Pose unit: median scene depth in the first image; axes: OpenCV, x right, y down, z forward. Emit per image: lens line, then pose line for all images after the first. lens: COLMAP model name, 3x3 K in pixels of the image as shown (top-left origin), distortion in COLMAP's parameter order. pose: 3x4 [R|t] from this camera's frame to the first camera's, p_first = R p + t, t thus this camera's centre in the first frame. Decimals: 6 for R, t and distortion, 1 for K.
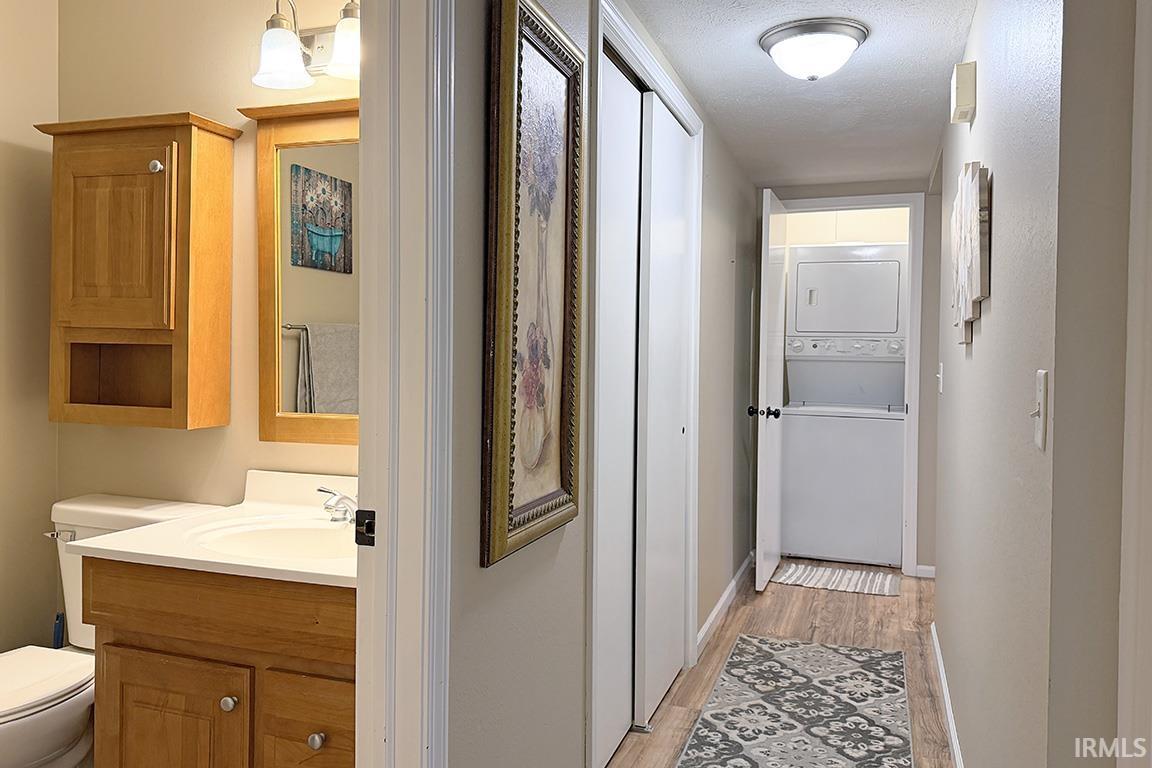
lens RADIAL K [[828.9, 0, 582.4], [0, 828.9, 378.1], [0, 0, 1]] dist [-0.000742, -0.013831]
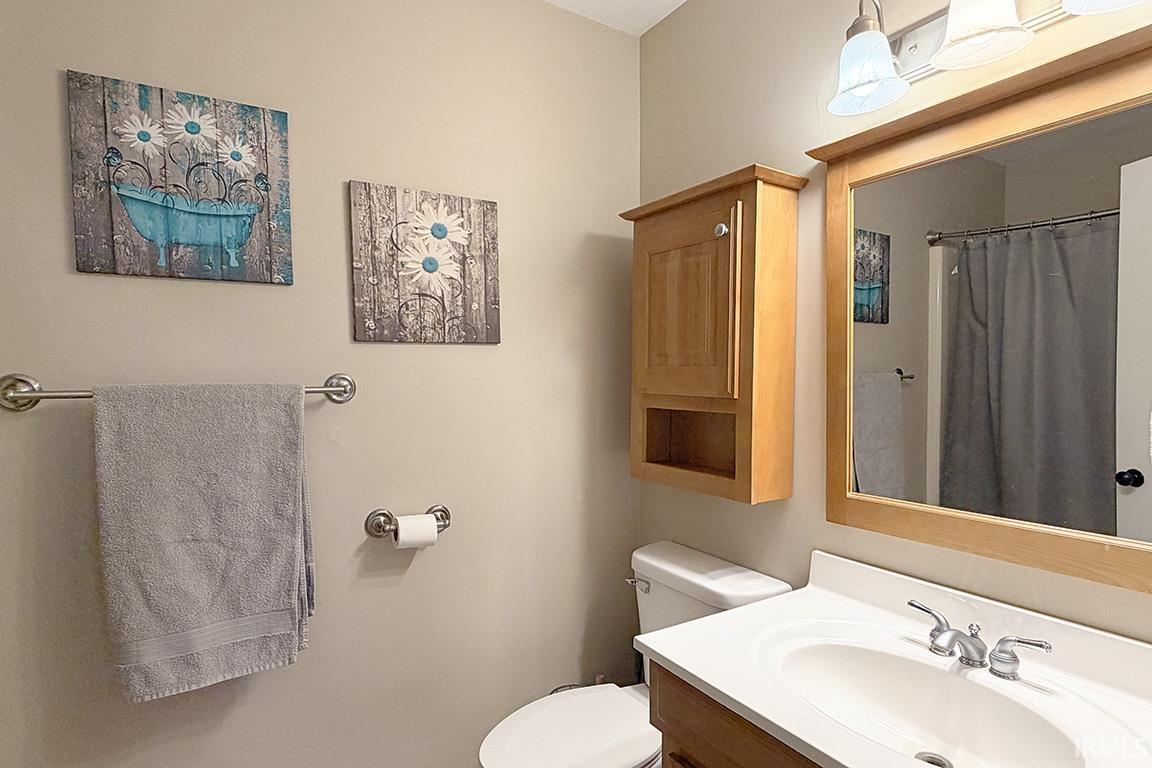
lens RADIAL K [[603.5, 0, 577.8], [0, 603.5, 382.8], [0, 0, 1]] dist [-0.003394, -0.000468]
pose [[0.772213, -0.009817, -0.635288, -0.188346], [-0.008797, 0.999620, -0.026141, -0.055543], [0.635303, 0.025775, 0.771832, 0.335662]]
